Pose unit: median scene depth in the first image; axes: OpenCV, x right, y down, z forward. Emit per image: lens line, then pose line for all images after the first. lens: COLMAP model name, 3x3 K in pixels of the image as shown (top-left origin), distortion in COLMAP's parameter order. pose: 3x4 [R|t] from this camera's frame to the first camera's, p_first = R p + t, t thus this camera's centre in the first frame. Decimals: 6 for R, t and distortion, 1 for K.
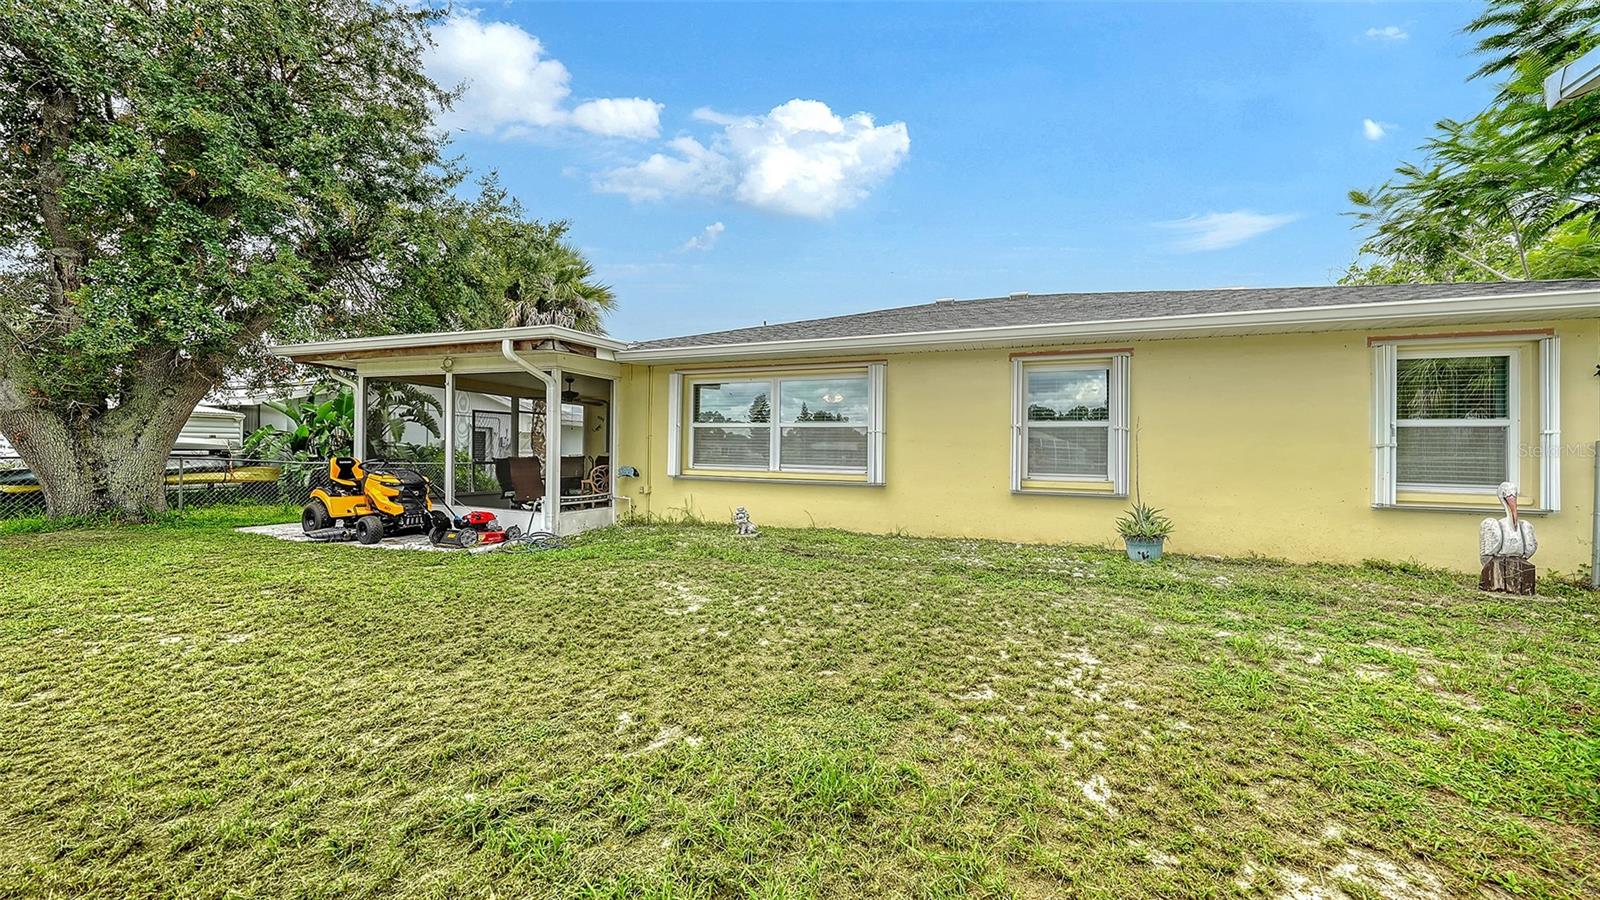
lens RADIAL K [[555.0, 0, 788.9], [0, 555.0, 449.2], [0, 0, 1]] dist [-0.000240, -0.000108]
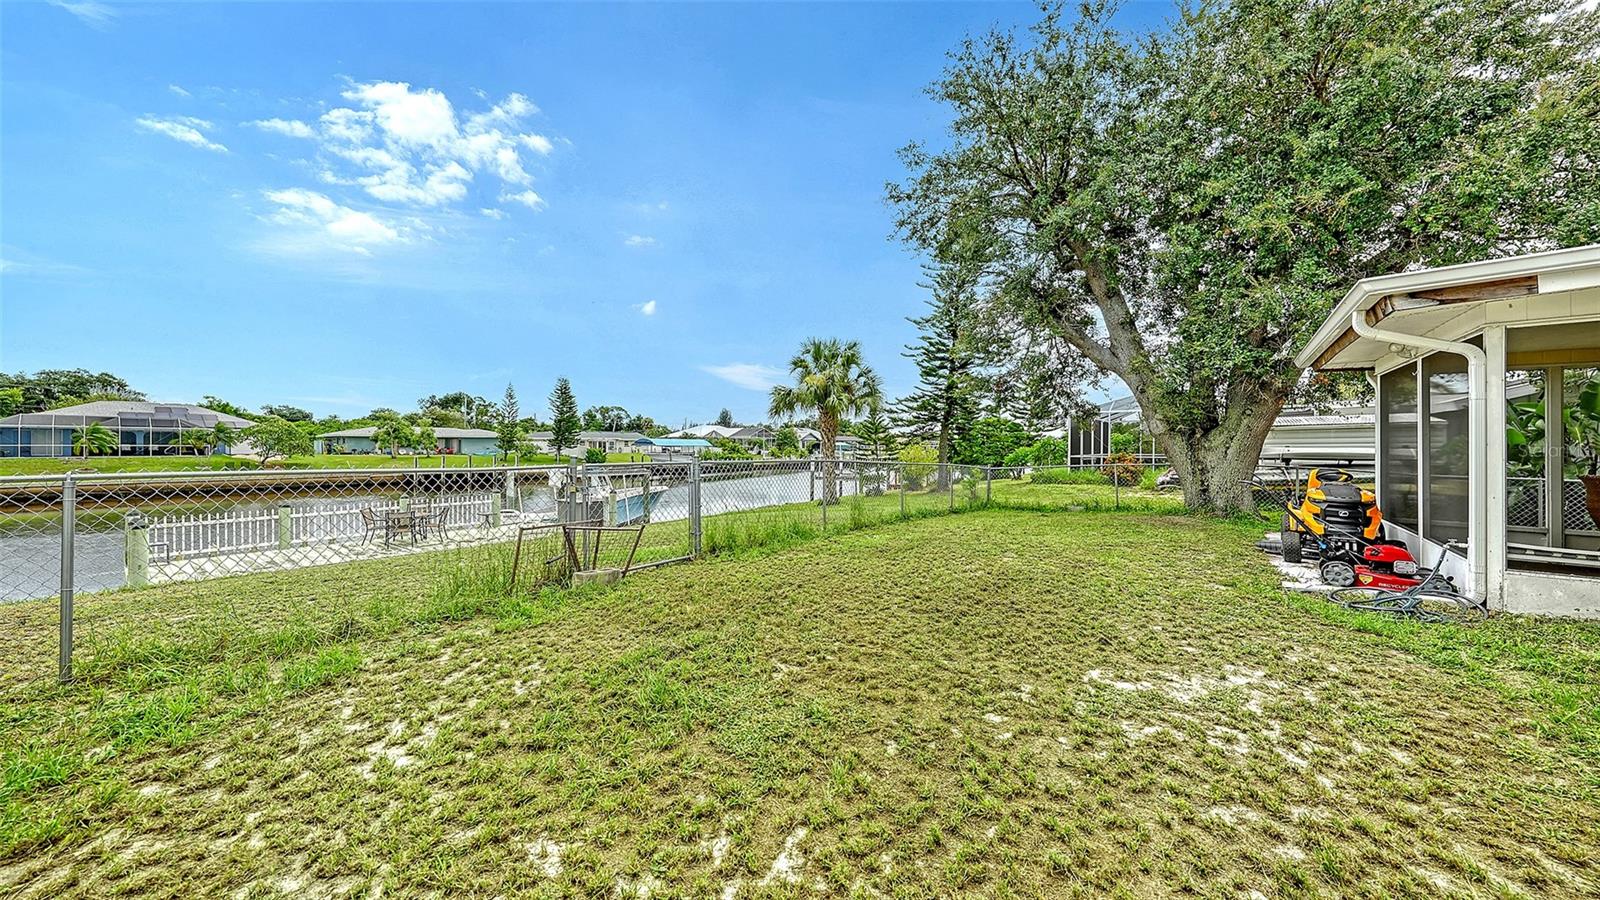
lens RADIAL K [[555.0, 0, 788.9], [0, 555.0, 449.2], [0, 0, 1]] dist [-0.000240, -0.000108]
pose [[-0.277294, -0.013291, -0.960693, 0.358216], [0.000157, 0.999904, -0.013879, -0.005914], [0.960785, -0.004000, -0.277266, 0.434699]]
